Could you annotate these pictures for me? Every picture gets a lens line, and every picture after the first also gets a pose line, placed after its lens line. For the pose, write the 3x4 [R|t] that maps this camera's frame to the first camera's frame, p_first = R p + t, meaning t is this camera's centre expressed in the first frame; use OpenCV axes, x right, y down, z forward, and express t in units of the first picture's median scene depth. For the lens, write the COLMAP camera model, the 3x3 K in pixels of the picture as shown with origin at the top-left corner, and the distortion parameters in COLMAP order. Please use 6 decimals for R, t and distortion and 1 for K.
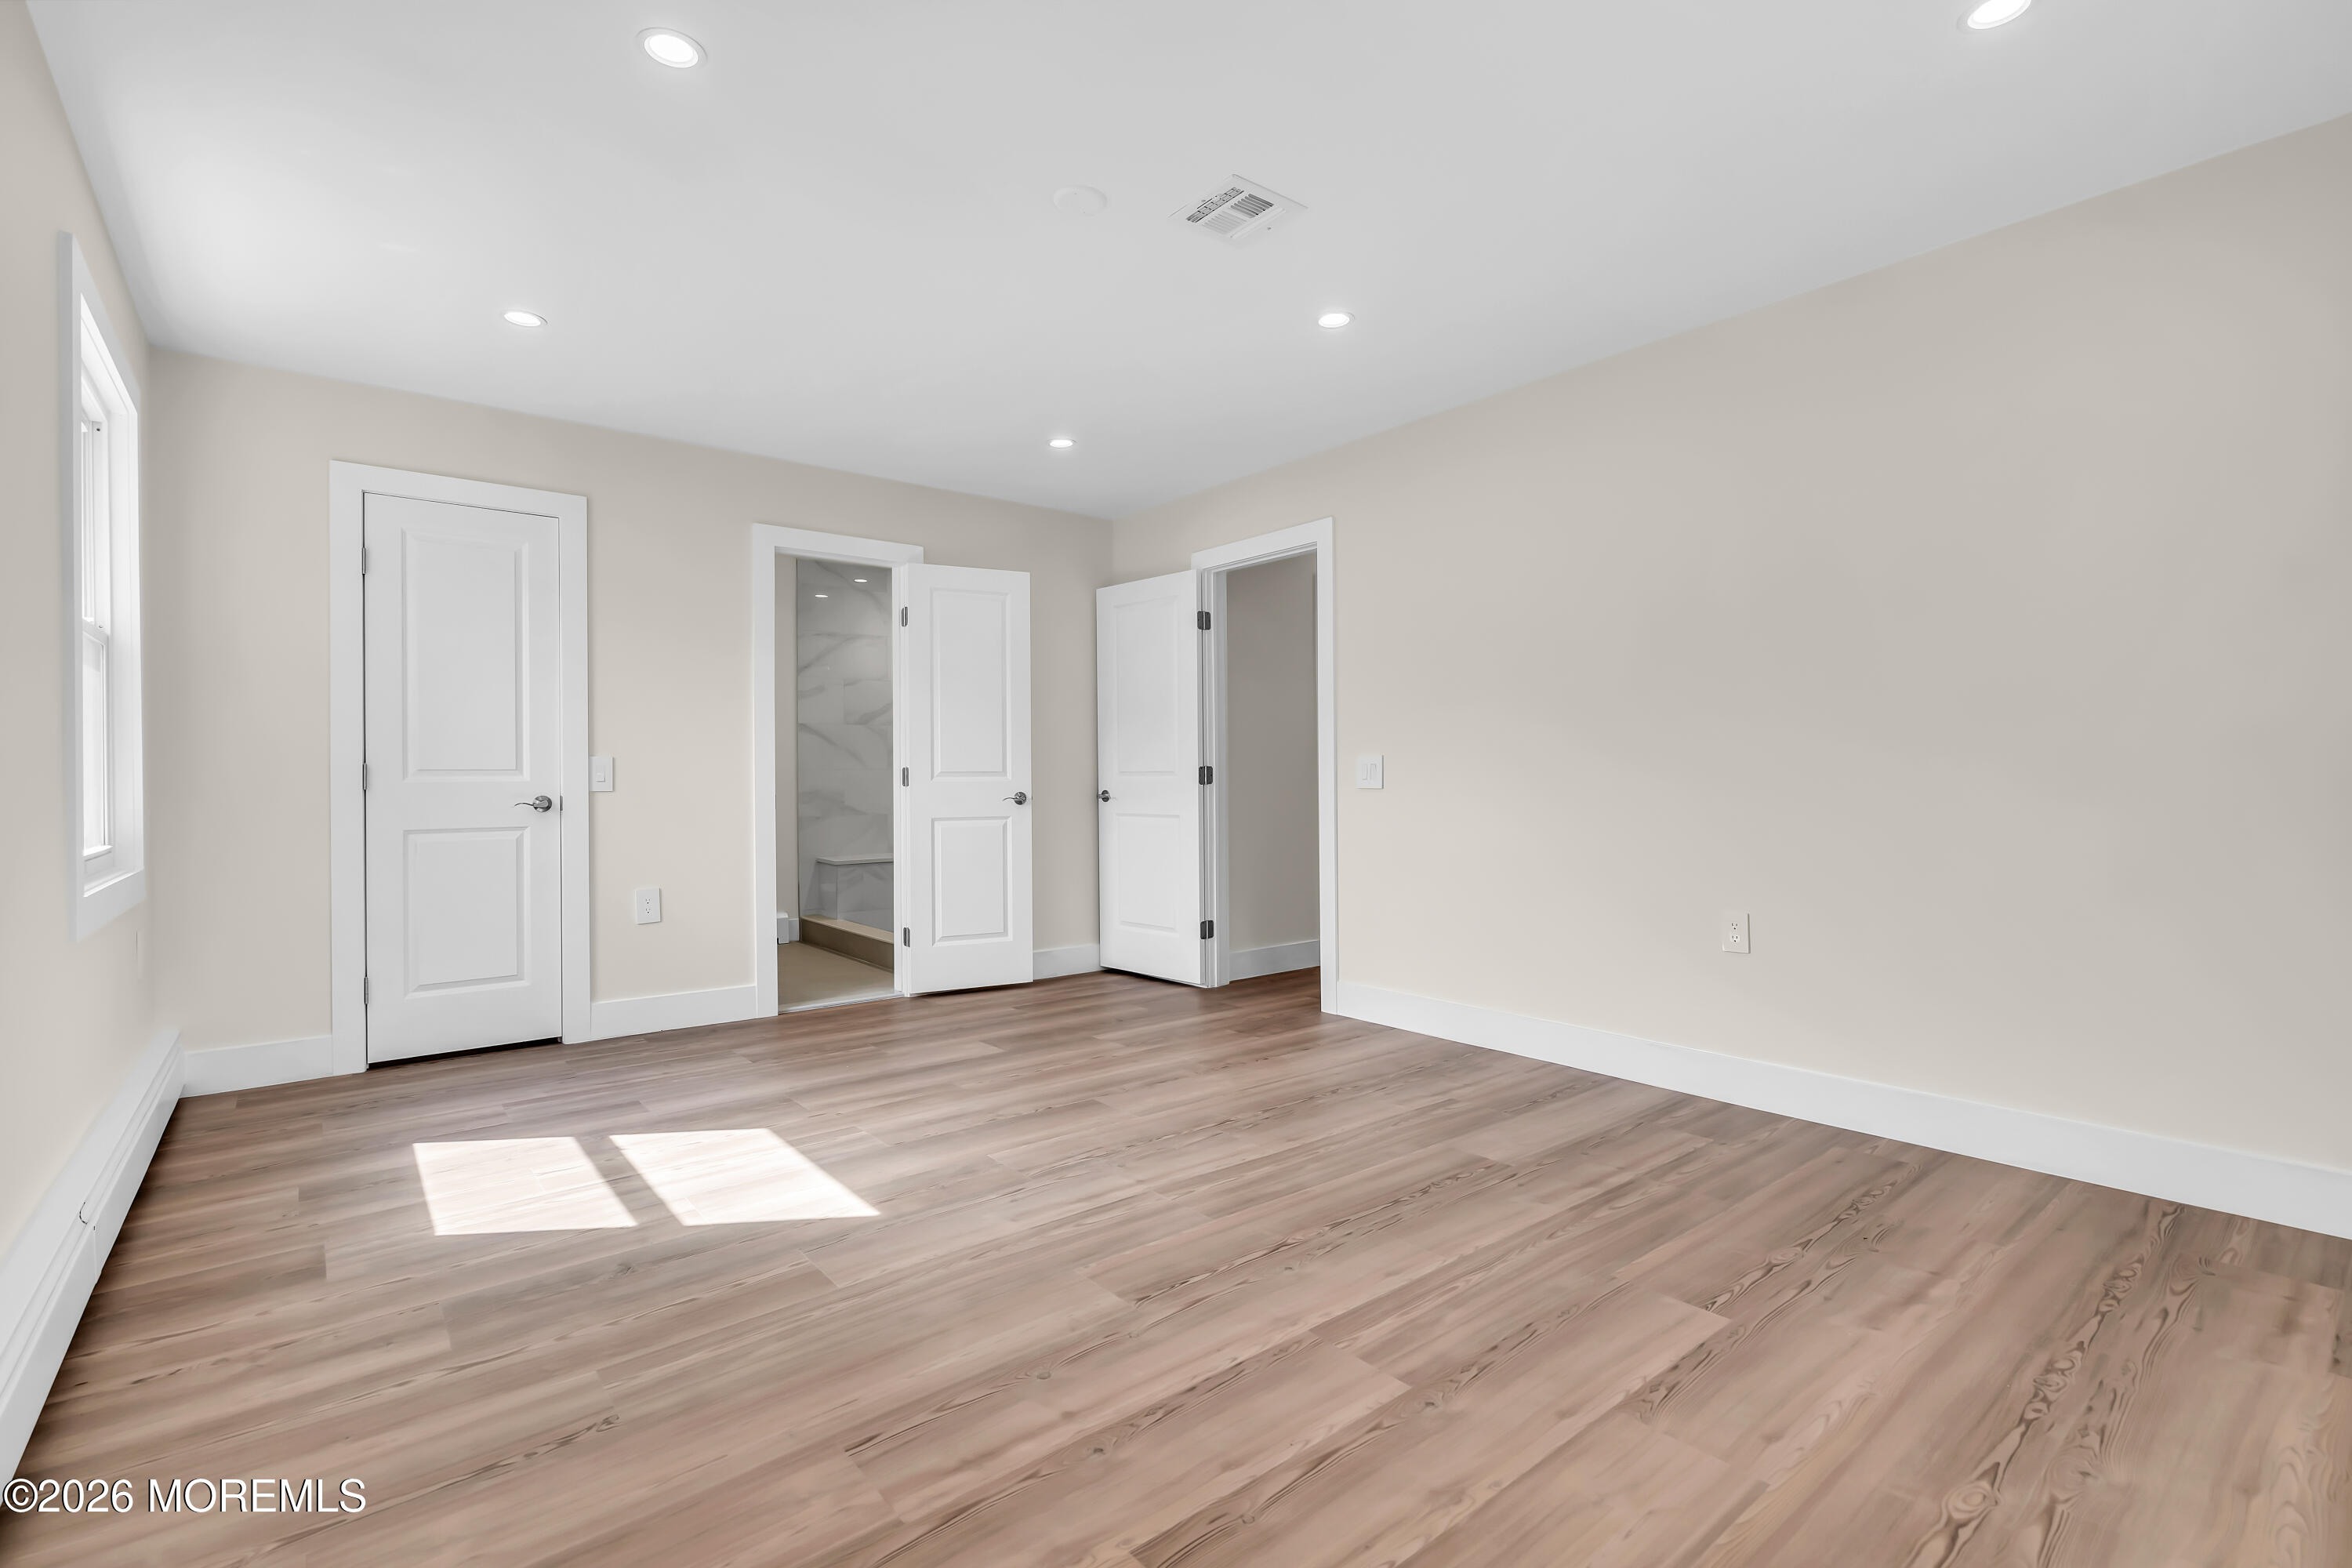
lens RADIAL K [[1072.4, 0, 1183.2], [0, 1072.4, 793.2], [0, 0, 1]] dist [-0.002753, -0.000334]
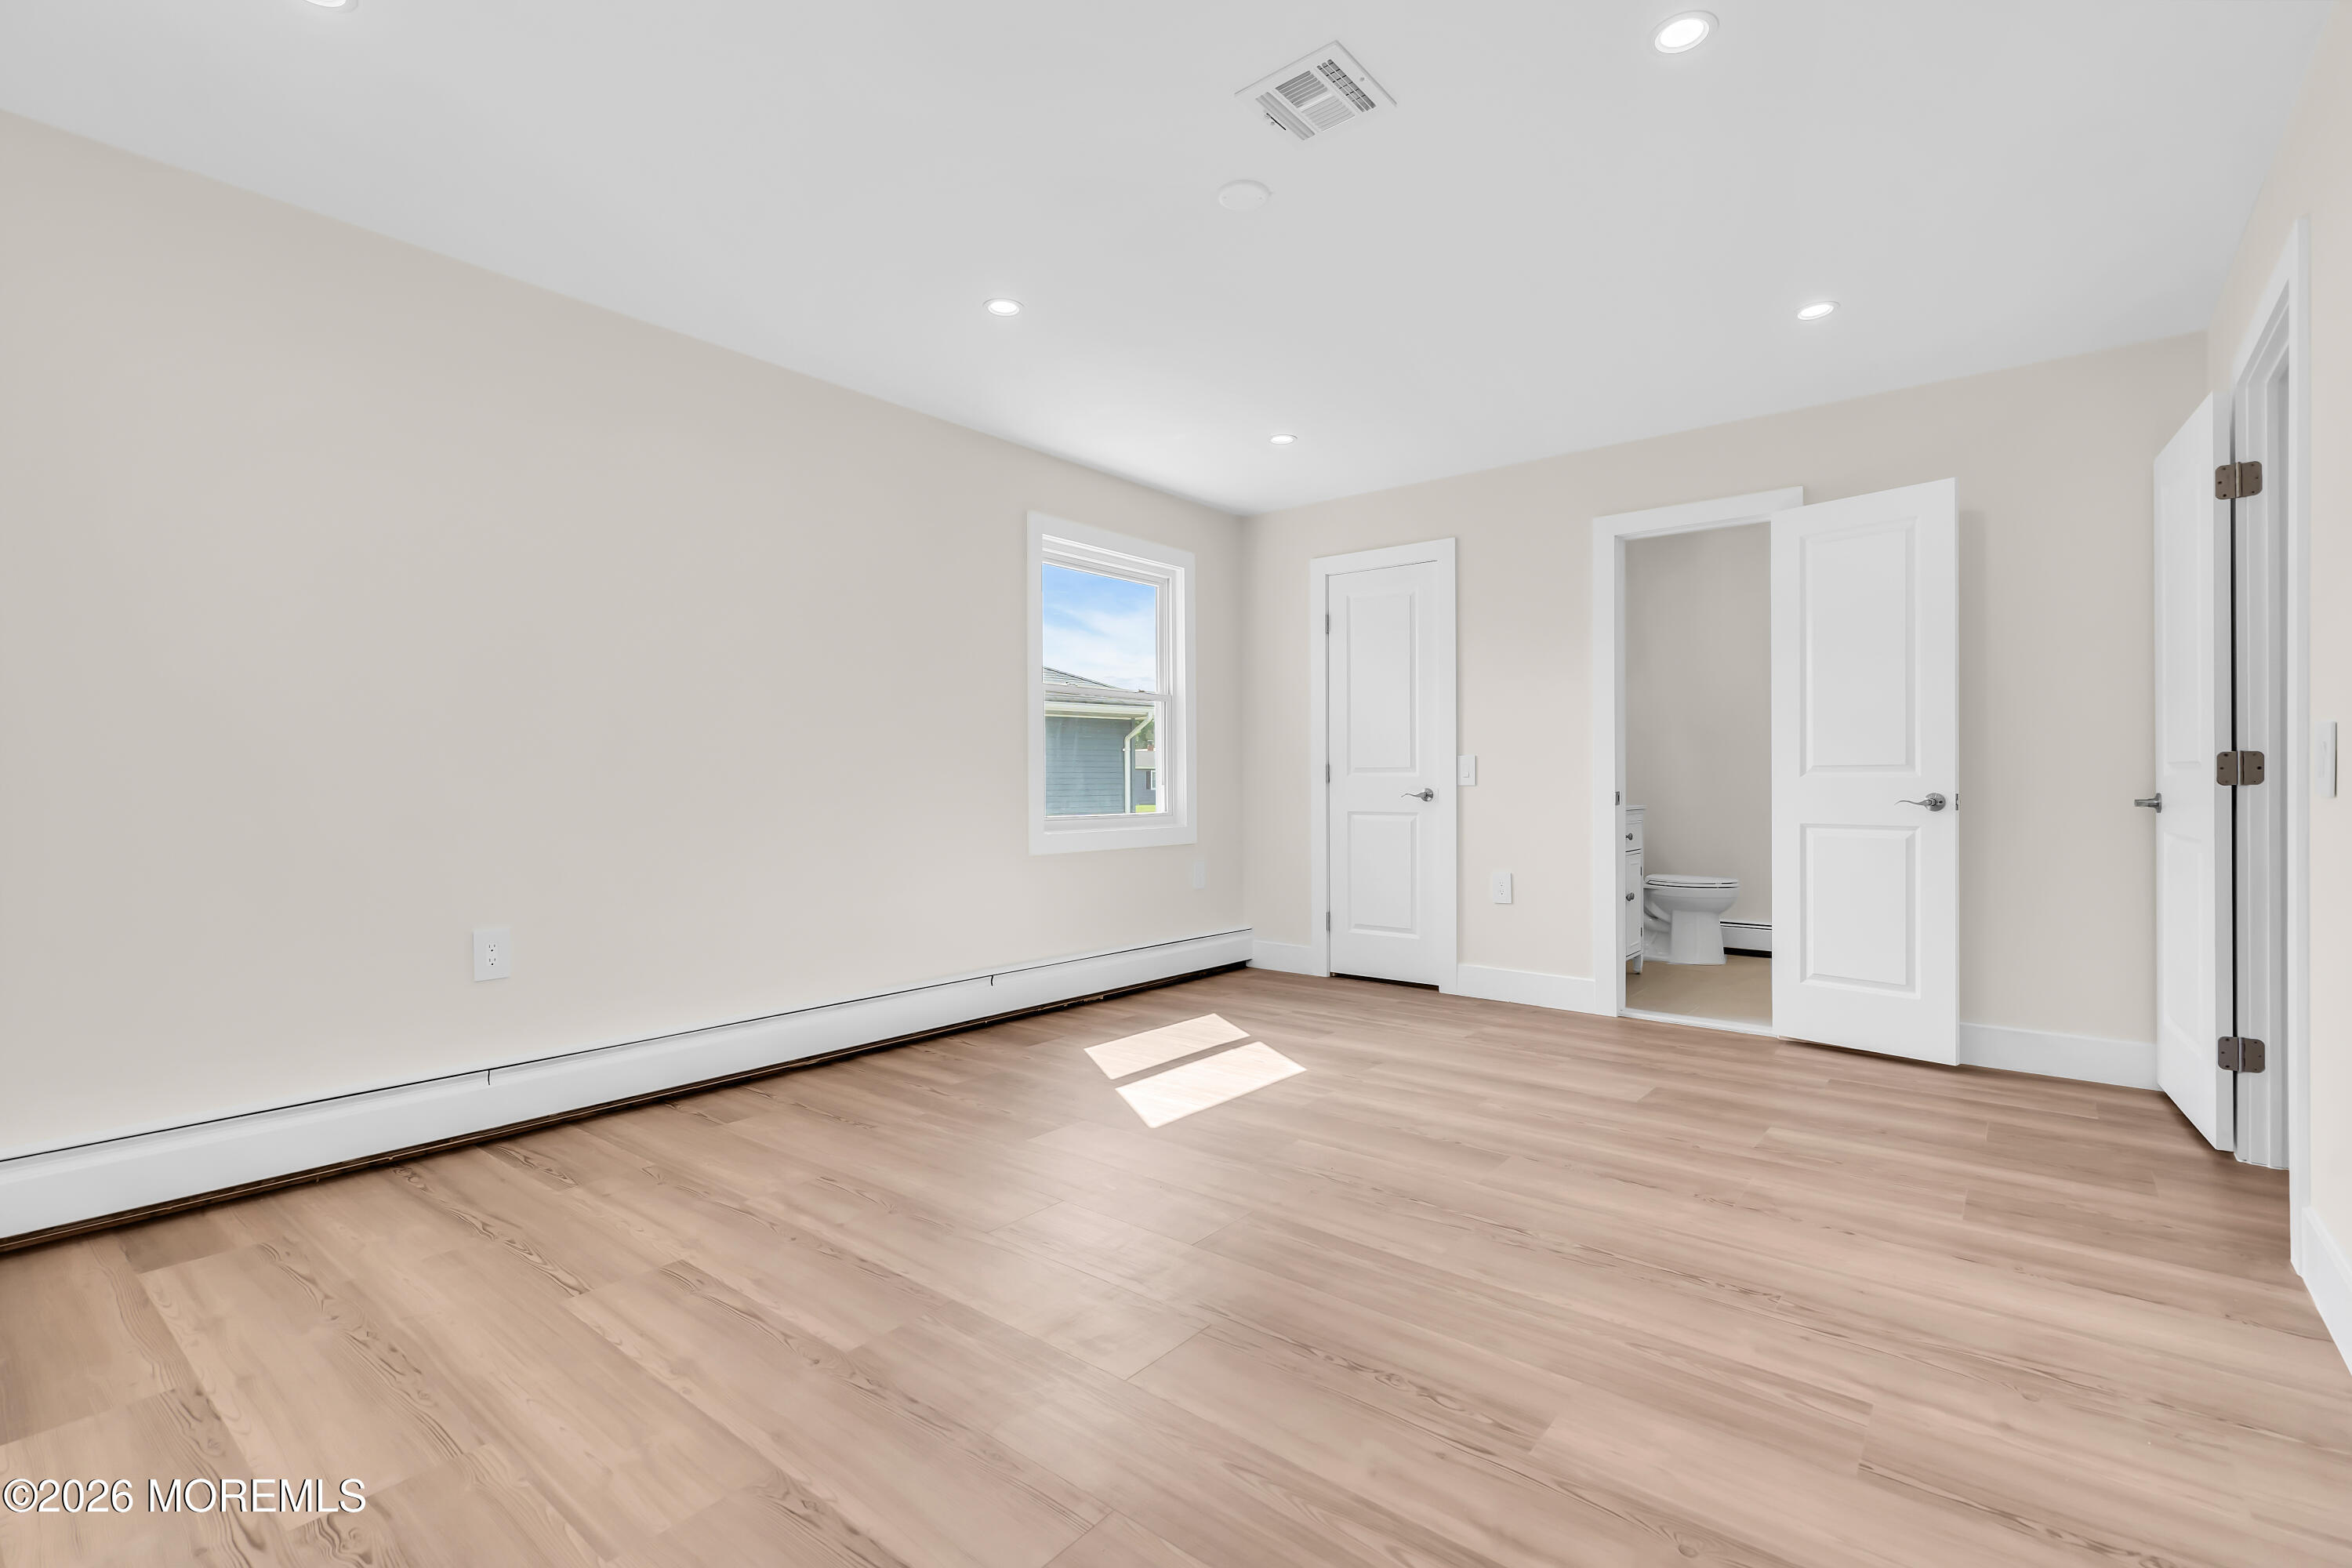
lens RADIAL K [[1072.4, 0, 1179.7], [0, 1072.4, 775.1], [0, 0, 1]] dist [-0.002753, -0.000334]
pose [[0.196943, -0.001049, -0.980414, 0.685305], [-0.012566, 0.999915, -0.003594, -0.005511], [0.980334, 0.013028, 0.196913, 0.580428]]
